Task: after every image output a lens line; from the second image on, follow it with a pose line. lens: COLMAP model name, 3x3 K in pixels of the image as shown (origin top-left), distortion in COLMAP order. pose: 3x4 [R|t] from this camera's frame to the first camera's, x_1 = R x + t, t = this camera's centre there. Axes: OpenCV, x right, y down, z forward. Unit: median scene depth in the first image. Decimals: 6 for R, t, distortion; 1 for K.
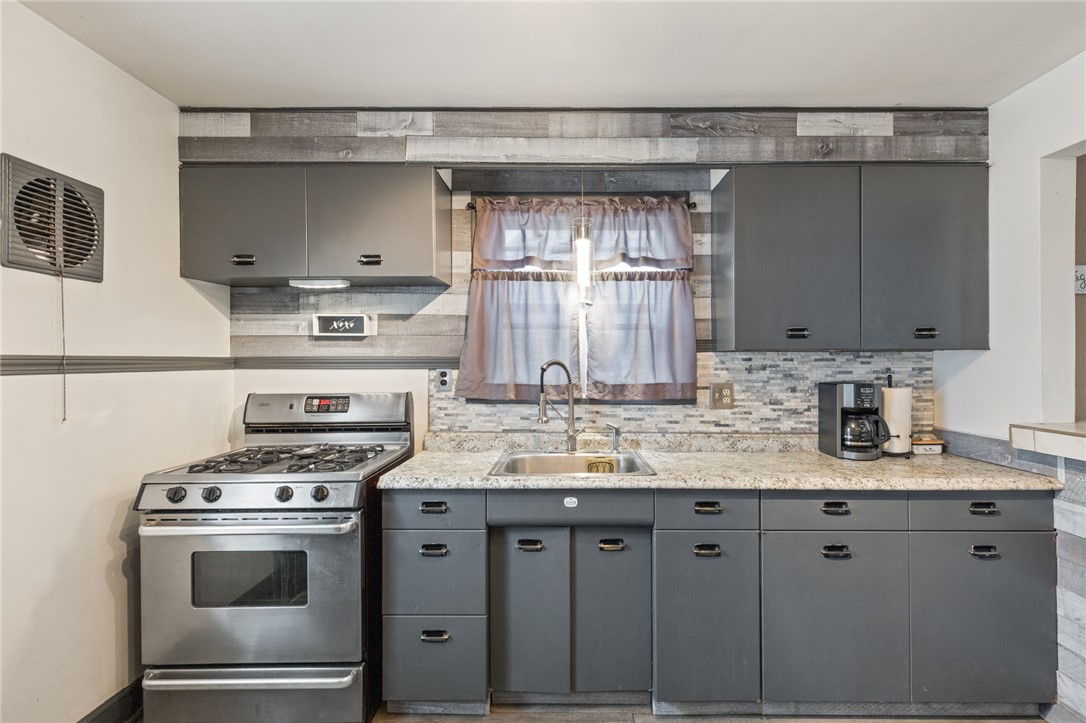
lens RADIAL K [[521.7, 0, 558.2], [0, 521.7, 358.1], [0, 0, 1]] dist [0.006649, -0.000027]
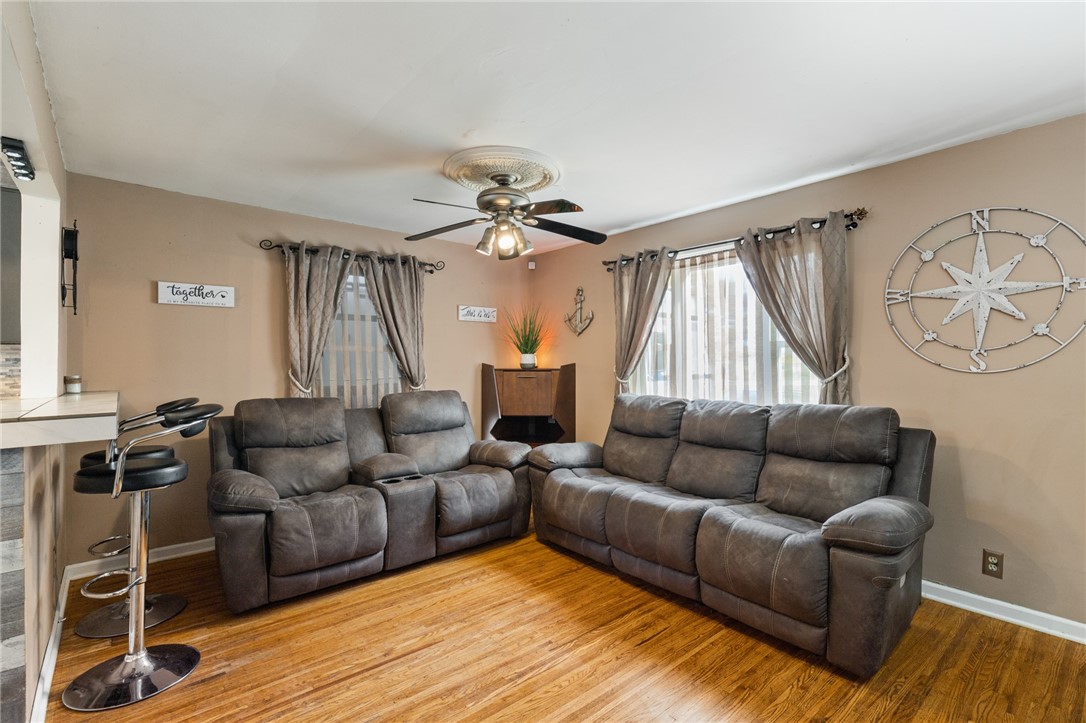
lens RADIAL K [[508.6, 0, 558.9], [0, 508.6, 360.2], [0, 0, 1]] dist [-0.000519, 0.000187]
pose [[0.745031, 0.001259, 0.667029, 0.847974], [0.001199, 0.999994, -0.003227, 0.027395], [-0.667029, 0.003204, 0.745025, -0.651026]]
